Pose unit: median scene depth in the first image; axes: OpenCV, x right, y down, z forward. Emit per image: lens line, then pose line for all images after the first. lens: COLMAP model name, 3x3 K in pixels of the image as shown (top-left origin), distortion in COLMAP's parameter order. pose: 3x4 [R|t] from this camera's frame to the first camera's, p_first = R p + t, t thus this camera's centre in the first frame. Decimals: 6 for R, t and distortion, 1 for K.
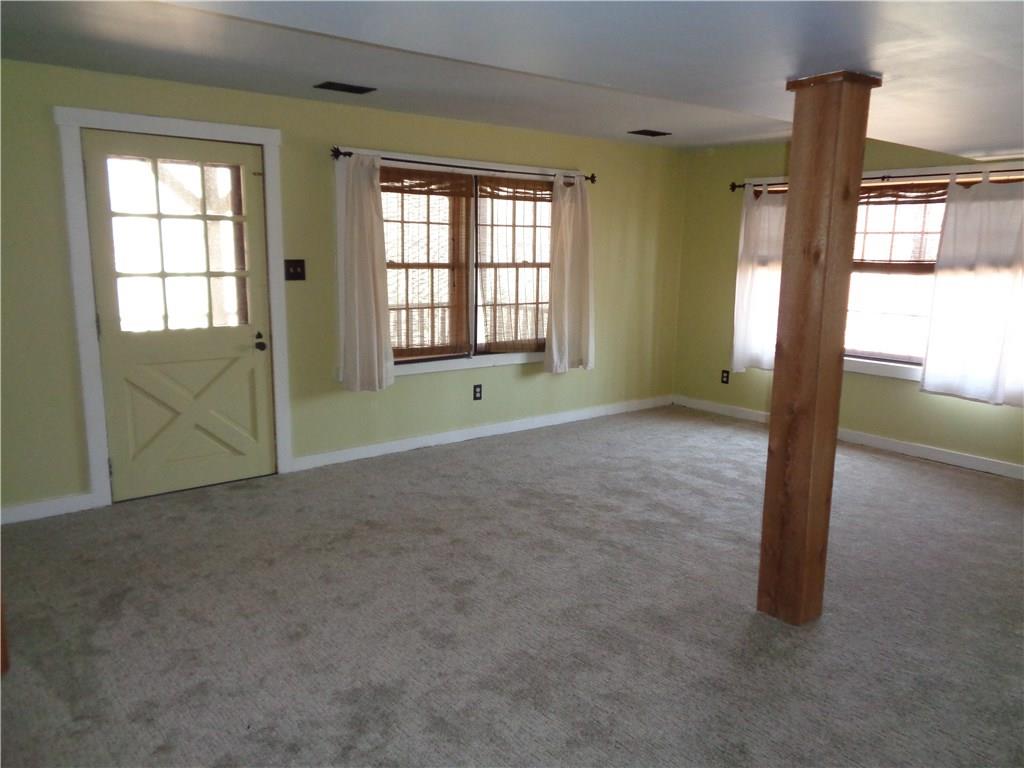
lens RADIAL K [[769.9, 0, 515.1], [0, 769.9, 383.0], [0, 0, 1]] dist [-0.002633, 0.014601]
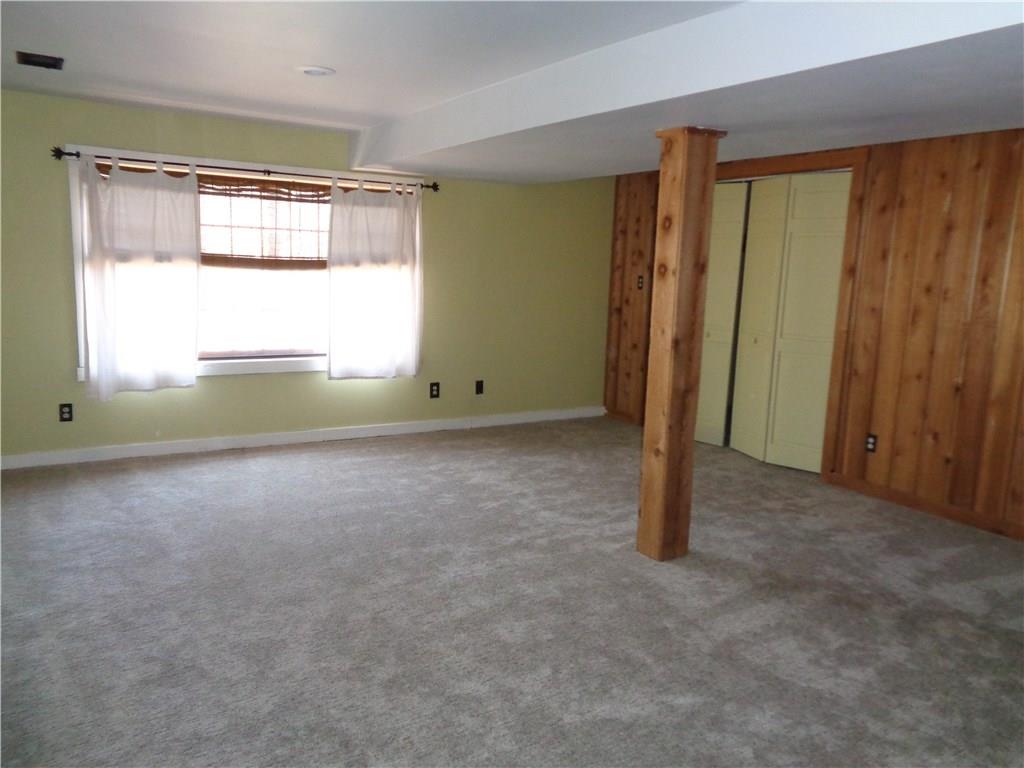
lens RADIAL K [[769.9, 0, 514.2], [0, 769.9, 384.2], [0, 0, 1]] dist [-0.002633, 0.014601]
pose [[0.132366, -0.173806, 0.975844, -0.488359], [0.135529, 0.978434, 0.155883, -0.115527], [-0.981892, 0.111621, 0.153067, 0.586356]]
